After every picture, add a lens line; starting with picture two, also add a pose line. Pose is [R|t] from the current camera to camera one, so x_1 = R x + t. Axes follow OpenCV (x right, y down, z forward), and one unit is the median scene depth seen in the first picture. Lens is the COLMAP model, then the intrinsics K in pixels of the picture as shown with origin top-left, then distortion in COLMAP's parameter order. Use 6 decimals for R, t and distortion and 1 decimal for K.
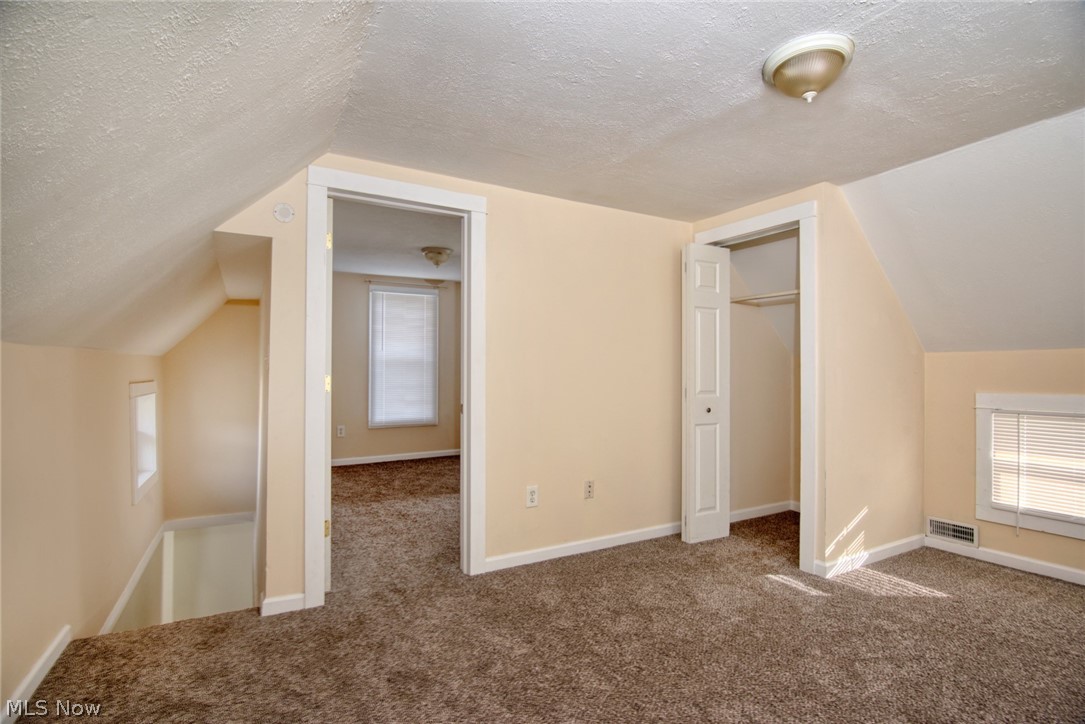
lens RADIAL K [[534.0, 0, 539.0], [0, 534.0, 363.6], [0, 0, 1]] dist [-0.018357, 0.000574]
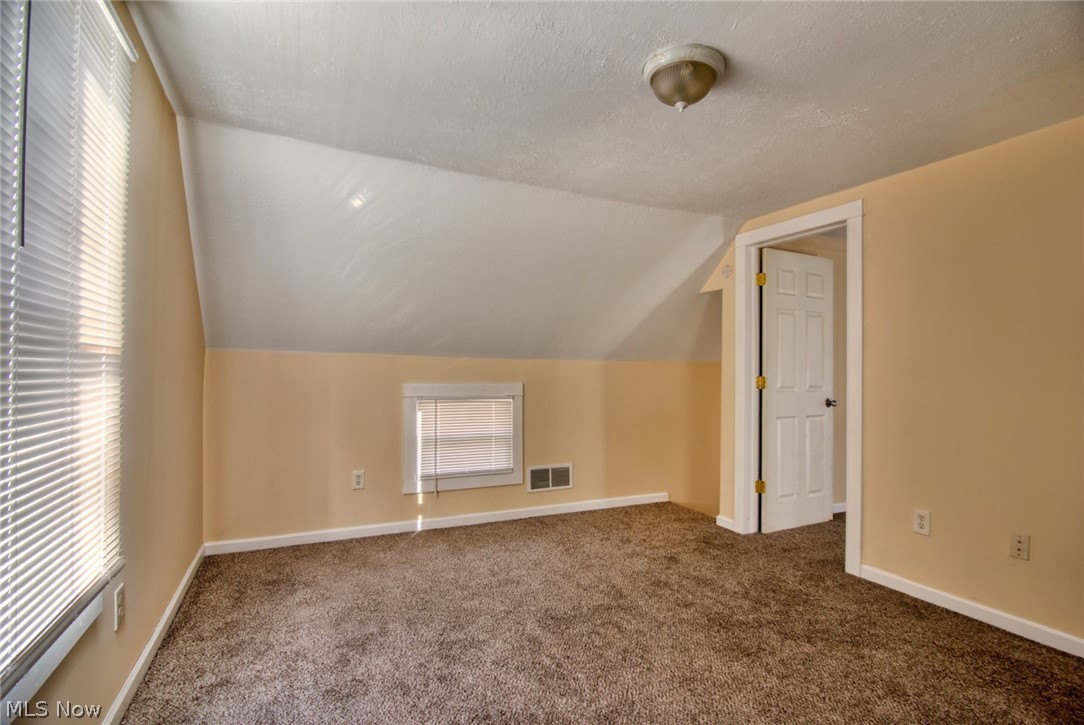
lens RADIAL K [[533.5, 0, 539.3], [0, 533.5, 364.8], [0, 0, 1]] dist [-0.018357, 0.000574]
pose [[-0.069170, -0.012516, -0.997526, 1.531072], [-0.005846, 0.999909, -0.012141, 0.015823], [0.997588, 0.004991, -0.069237, 0.763239]]
